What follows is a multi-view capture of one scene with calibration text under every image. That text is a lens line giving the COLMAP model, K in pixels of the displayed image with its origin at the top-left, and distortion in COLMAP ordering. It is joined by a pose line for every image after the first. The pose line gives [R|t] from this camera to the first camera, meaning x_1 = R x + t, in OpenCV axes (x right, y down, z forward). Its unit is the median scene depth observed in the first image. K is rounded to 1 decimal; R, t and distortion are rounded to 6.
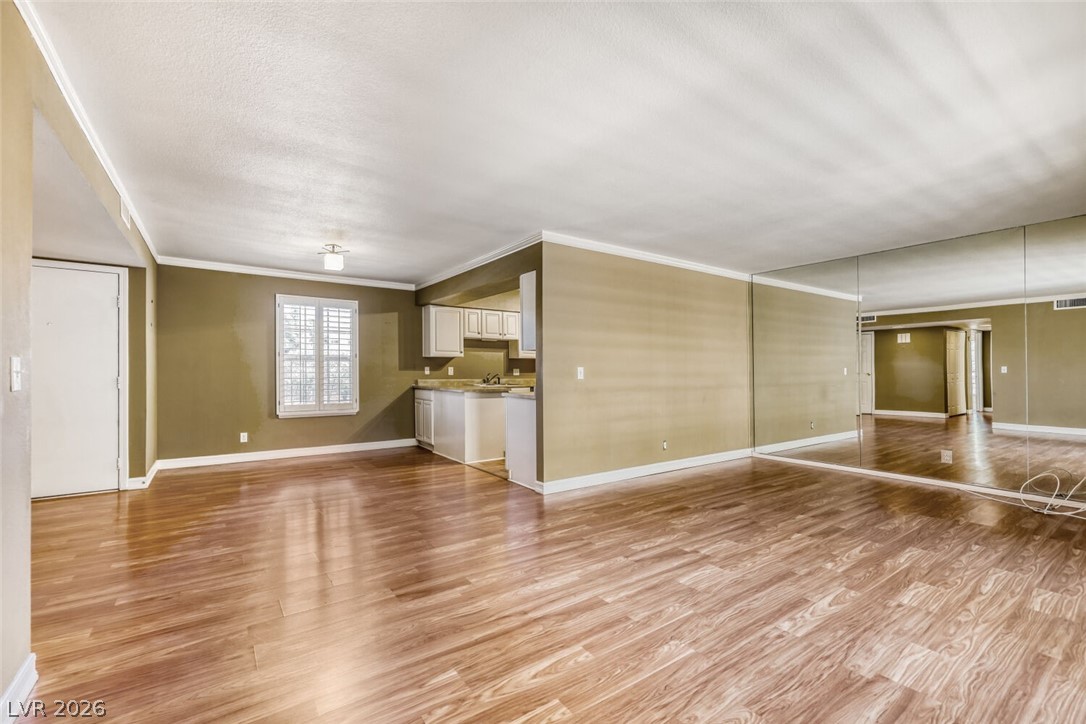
lens RADIAL K [[465.8, 0, 545.4], [0, 465.8, 367.1], [0, 0, 1]] dist [0.002368, 0.000445]
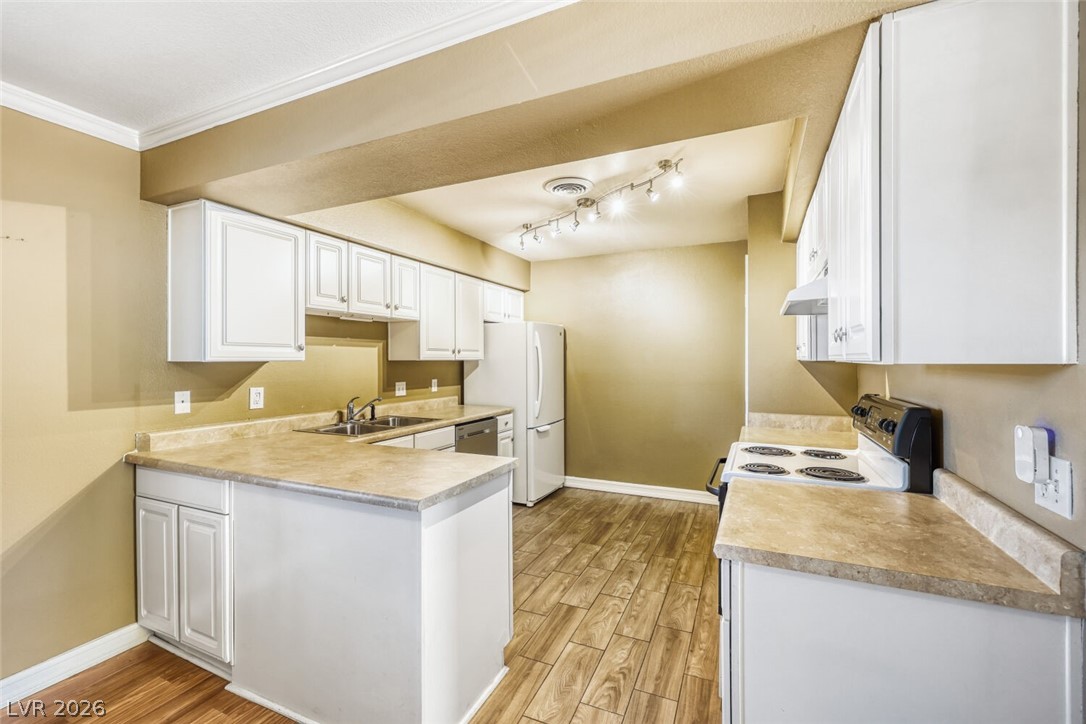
lens RADIAL K [[463.8, 0, 544.8], [0, 463.8, 359.5], [0, 0, 1]] dist [-0.000538, -0.000098]
pose [[0.865355, -0.002003, 0.501156, -0.318873], [-0.001790, 0.999973, 0.007088, -0.042776], [-0.501157, -0.007031, 0.865328, 0.950224]]
